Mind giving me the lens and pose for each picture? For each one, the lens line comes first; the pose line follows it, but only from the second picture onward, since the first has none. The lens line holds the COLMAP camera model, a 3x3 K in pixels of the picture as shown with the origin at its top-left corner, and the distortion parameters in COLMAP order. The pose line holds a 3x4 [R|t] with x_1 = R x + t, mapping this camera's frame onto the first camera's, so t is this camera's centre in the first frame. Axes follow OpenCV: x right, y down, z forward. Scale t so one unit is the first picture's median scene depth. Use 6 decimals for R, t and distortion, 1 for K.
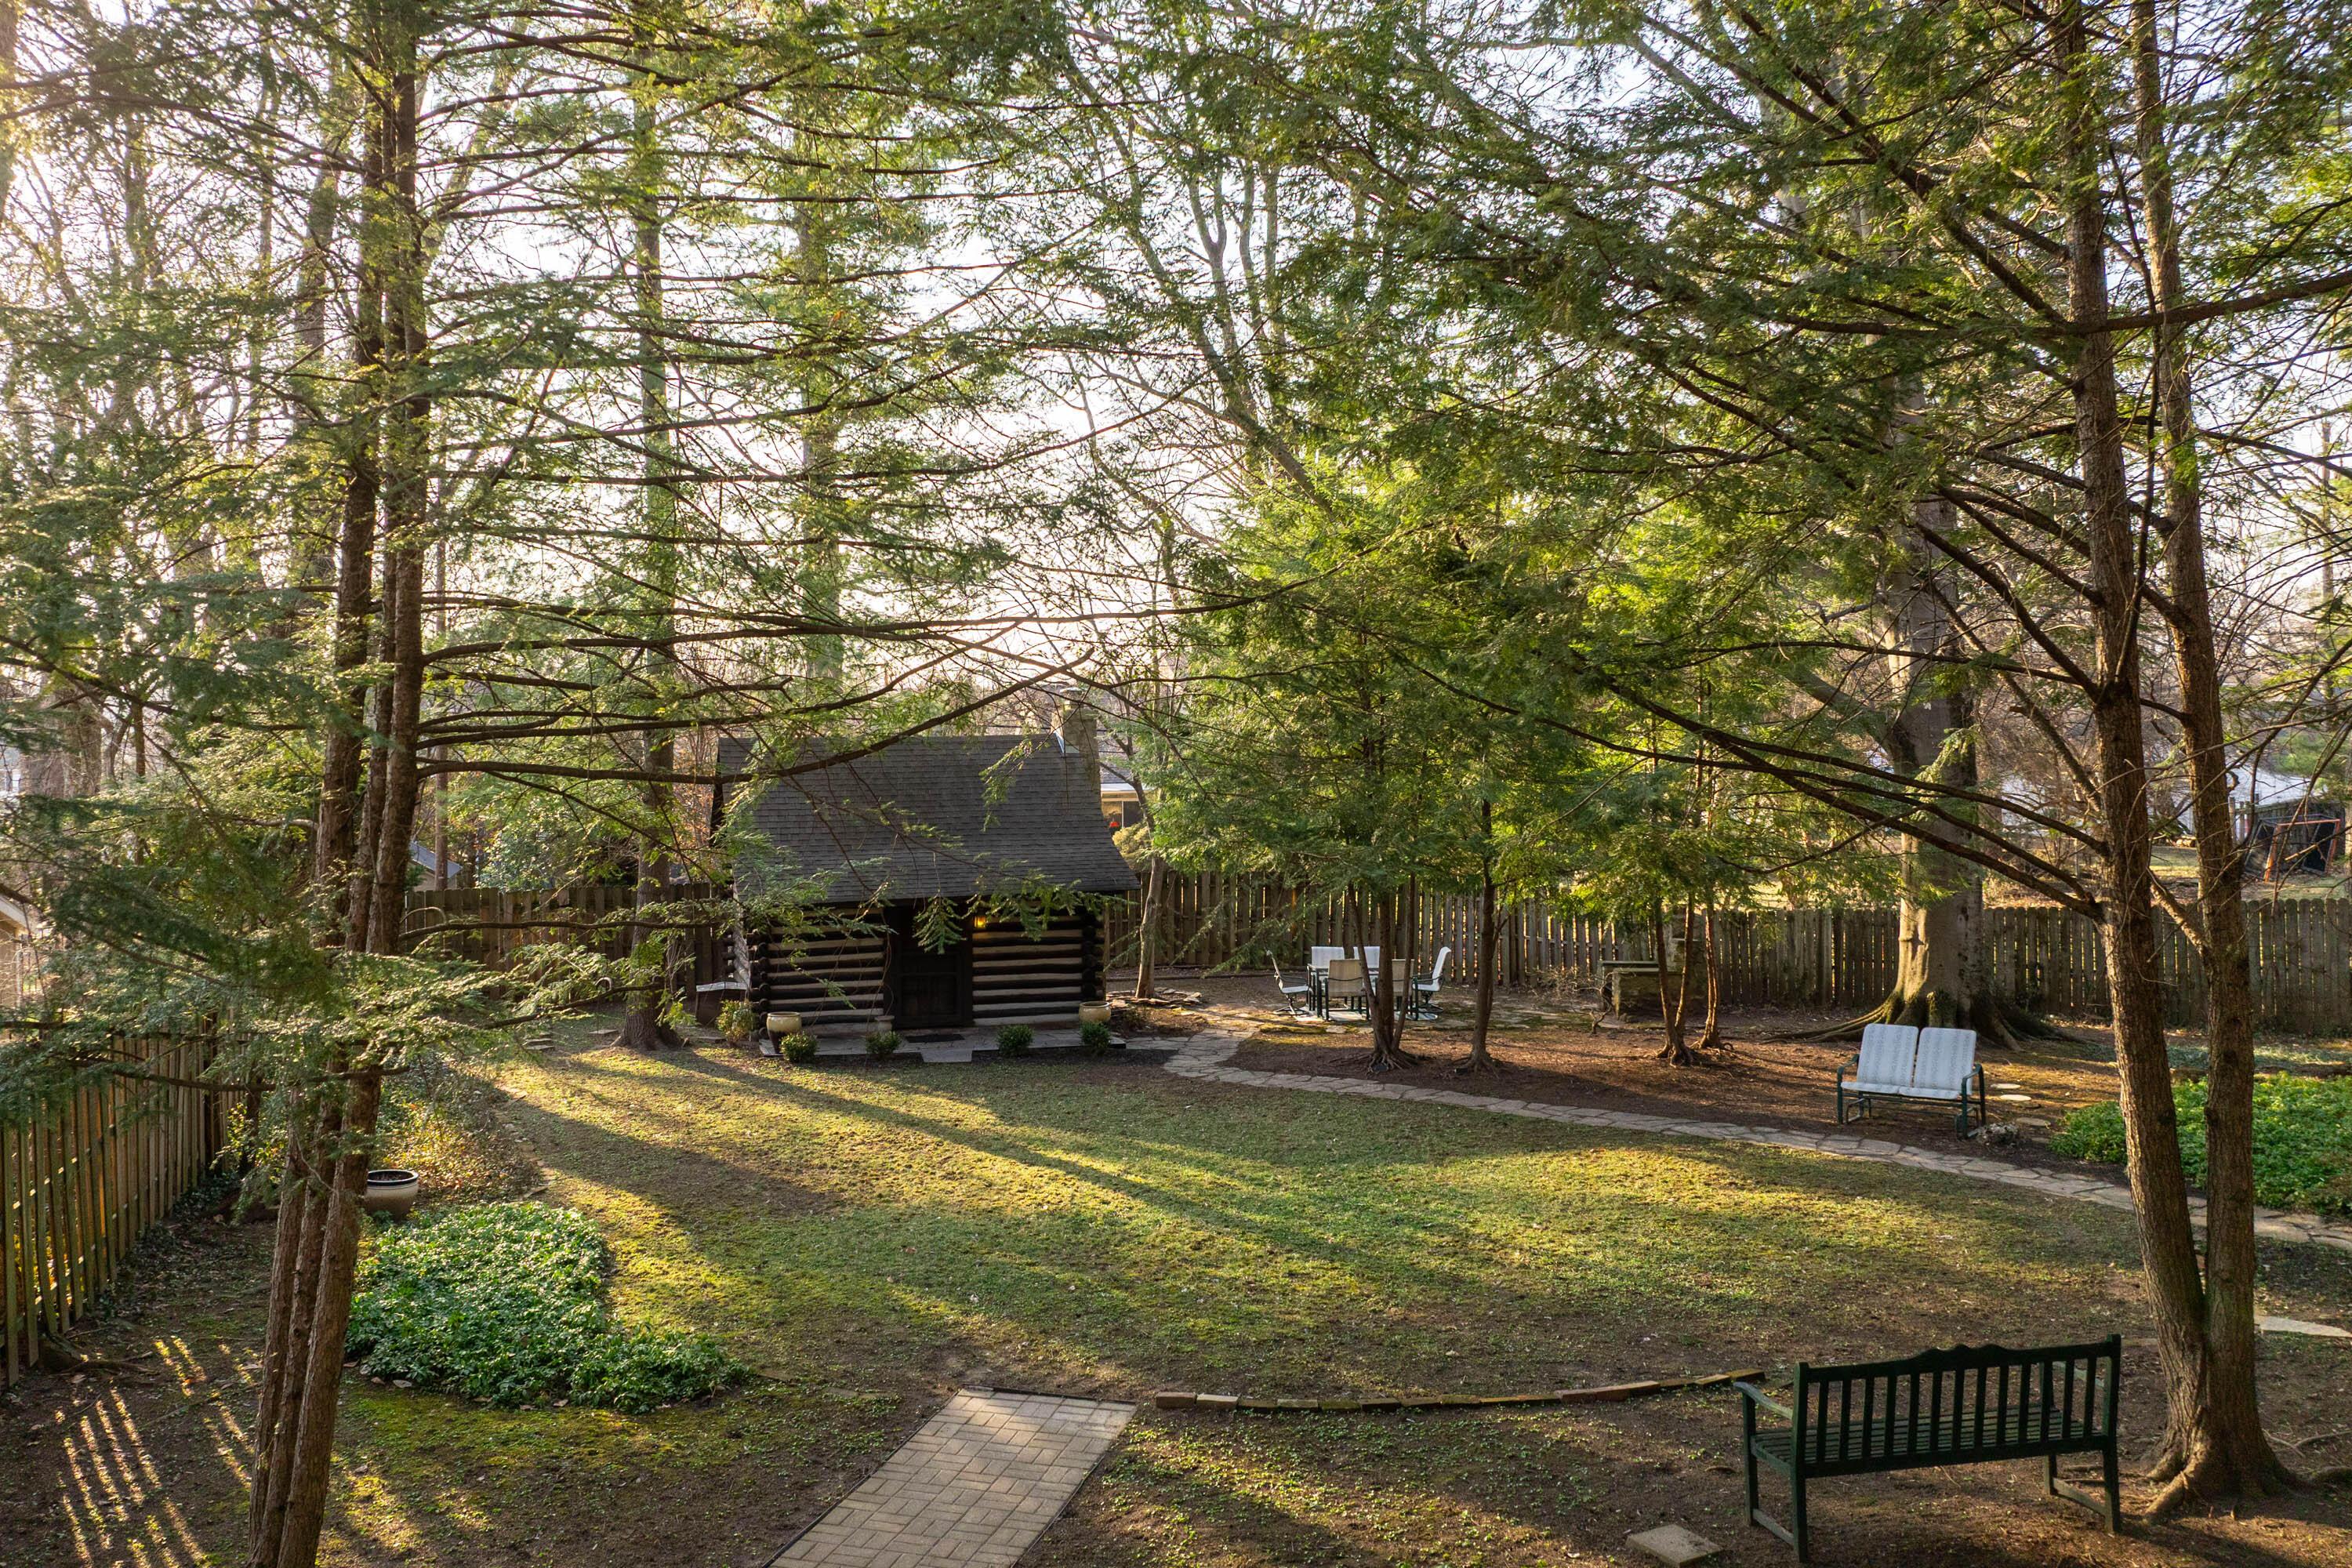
lens RADIAL K [[1927.1, 0, 1174.9], [0, 1927.1, 741.8], [0, 0, 1]] dist [-0.035089, 0.003815]
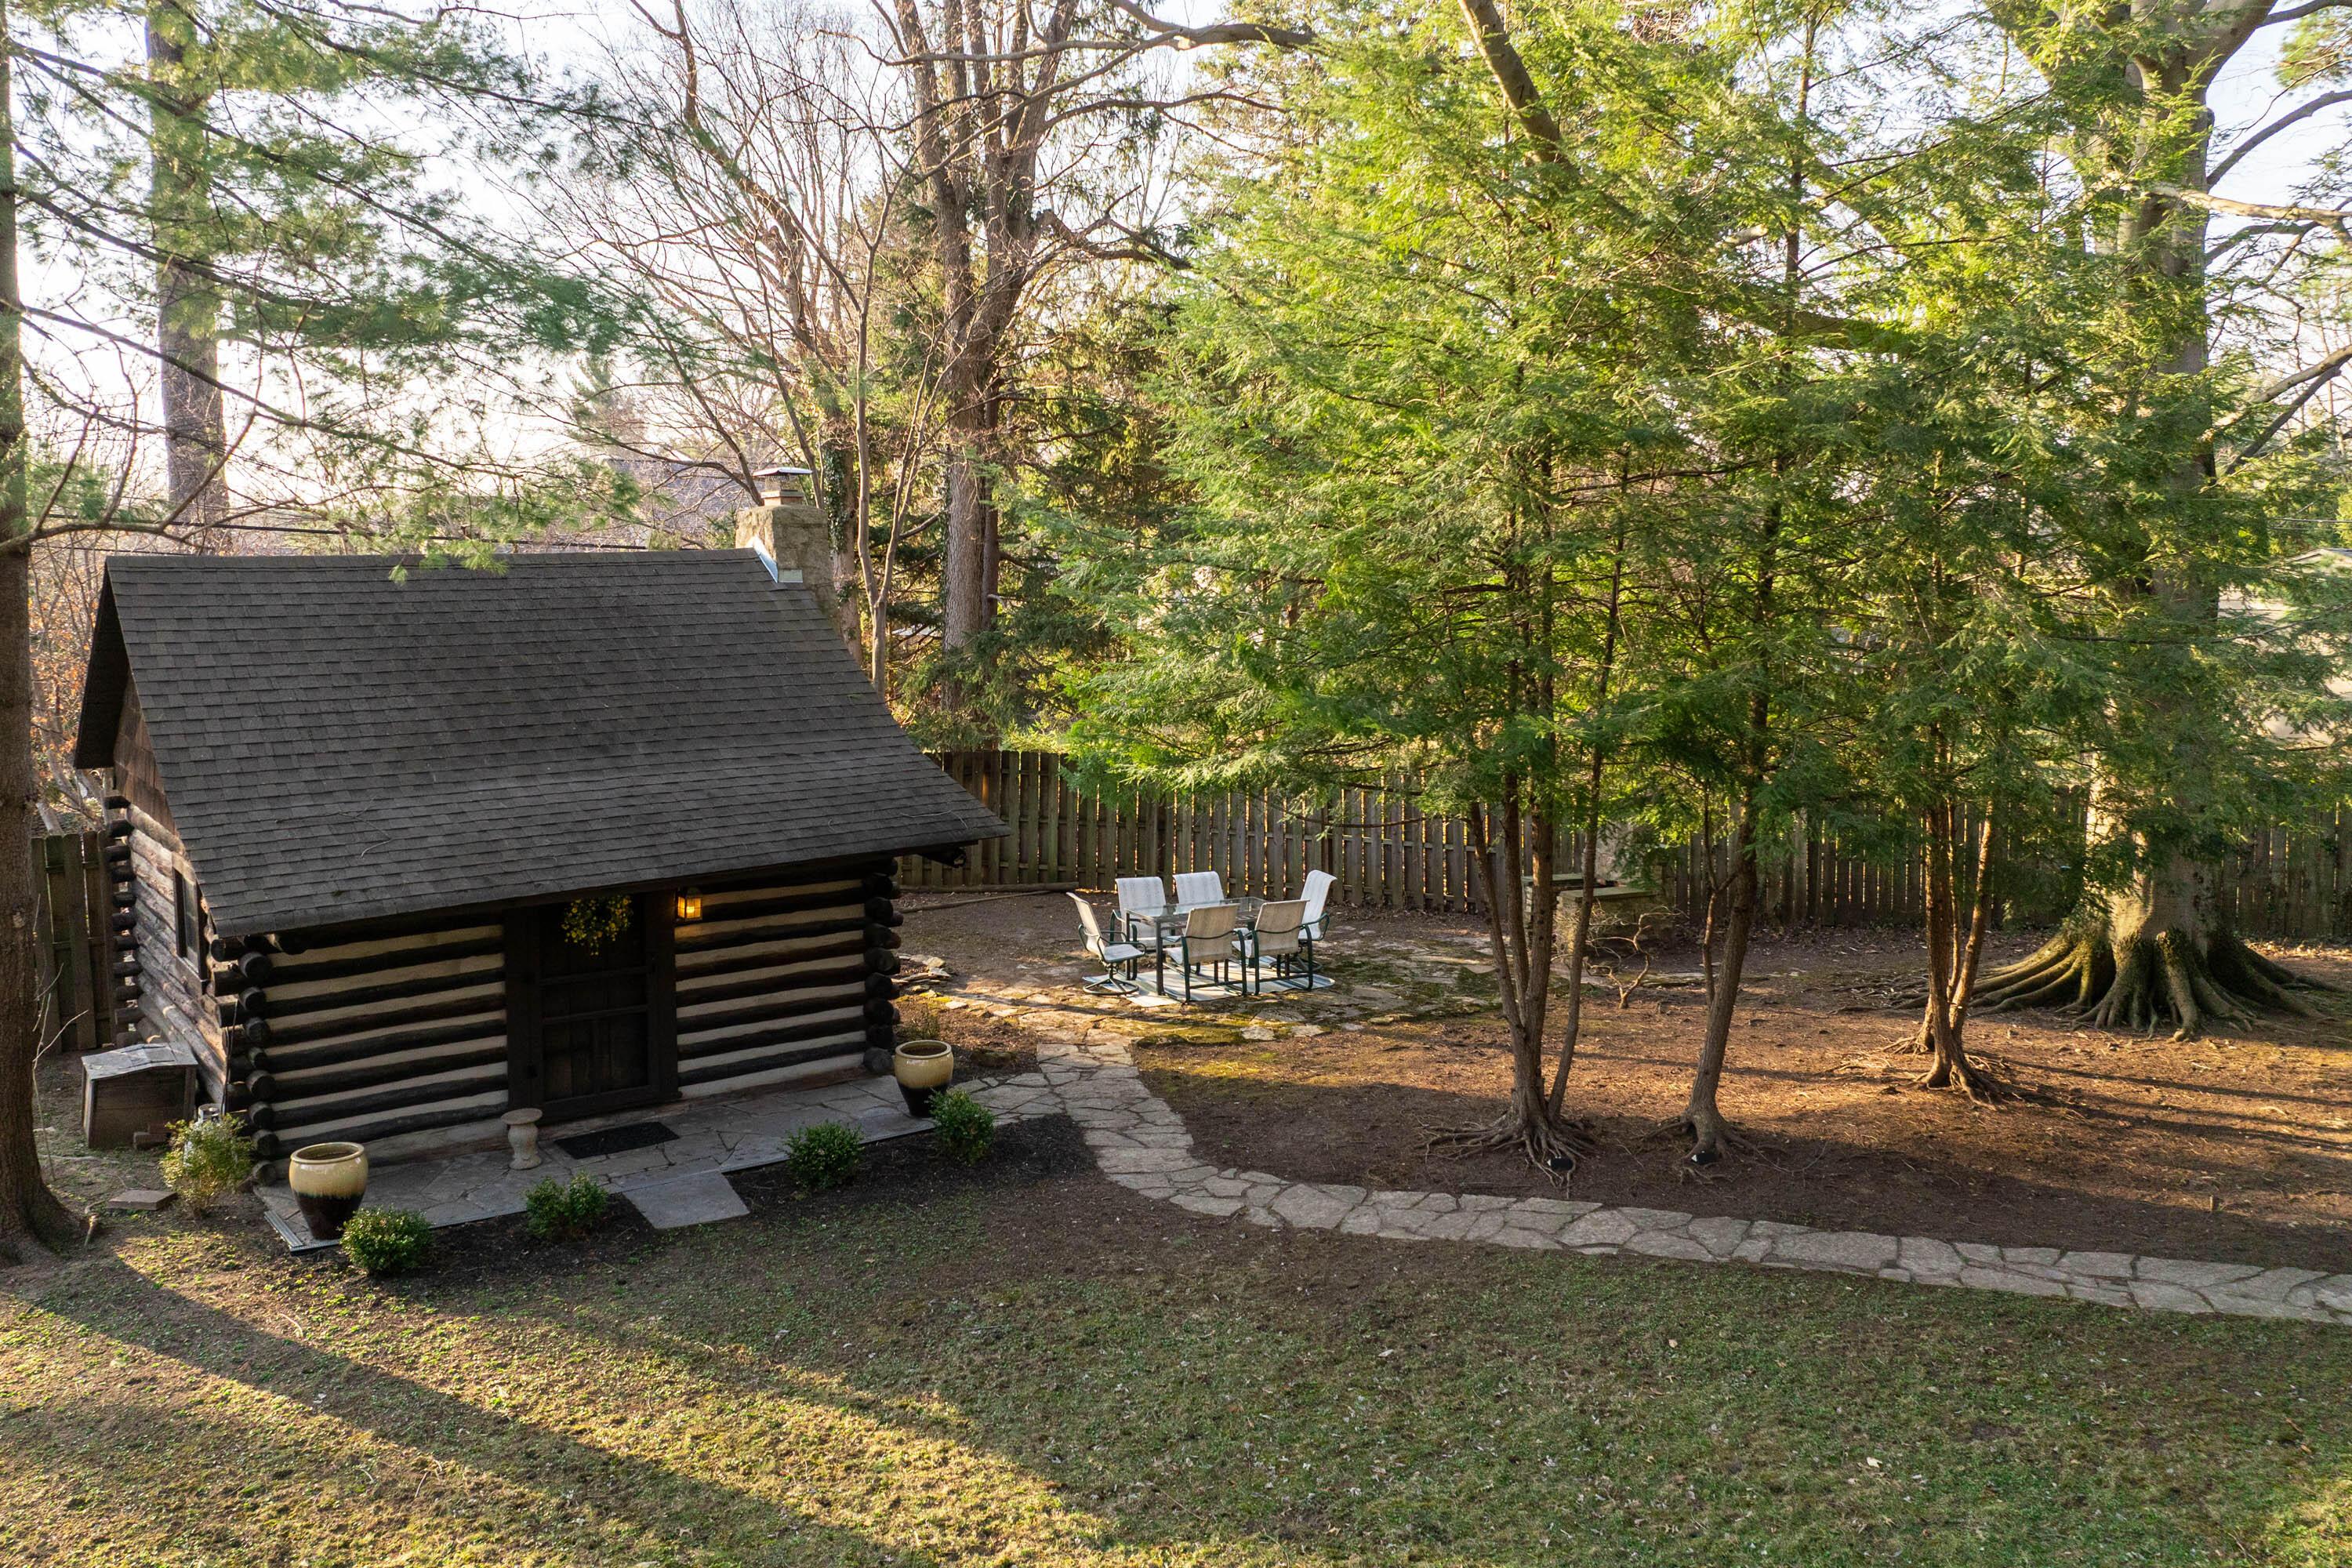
lens RADIAL K [[1927.1, 0, 1174.9], [0, 1927.1, 741.8], [0, 0, 1]] dist [-0.035089, 0.003815]
pose [[0.946238, -0.031603, 0.321924, -0.157769], [0.003887, 0.996255, 0.086375, 0.005264], [-0.323448, -0.080480, 0.942817, 0.519088]]
